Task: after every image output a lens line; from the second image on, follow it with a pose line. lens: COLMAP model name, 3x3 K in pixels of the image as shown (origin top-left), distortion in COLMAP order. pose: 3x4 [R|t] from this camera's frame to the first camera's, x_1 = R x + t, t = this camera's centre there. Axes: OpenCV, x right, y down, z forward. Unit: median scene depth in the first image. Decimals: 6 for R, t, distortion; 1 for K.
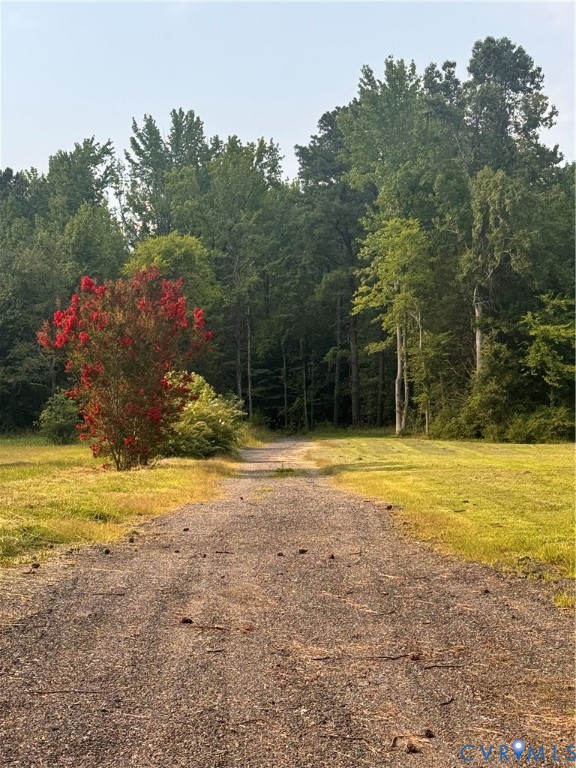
lens RADIAL K [[1634.3, 0, 288.0], [0, 1634.3, 384.5], [0, 0, 1]] dist [0.000306, 0.000000]
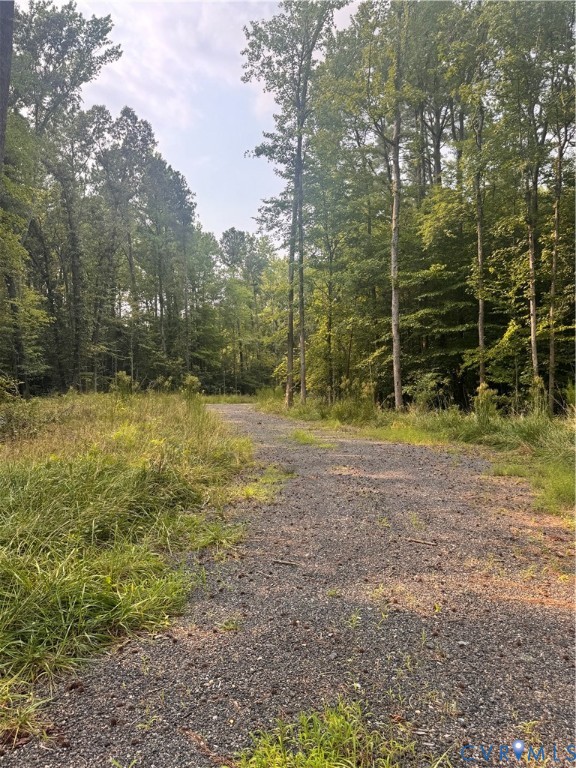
lens RADIAL K [[583.9, 0, 288.6], [0, 583.9, 383.5], [0, 0, 1]] dist [0.000039, -0.000417]
pose [[0.926568, 0.014200, -0.375860, 0.008994], [-0.005823, 0.999709, 0.023414, 0.018737], [0.376083, -0.019506, 0.926381, 0.846132]]
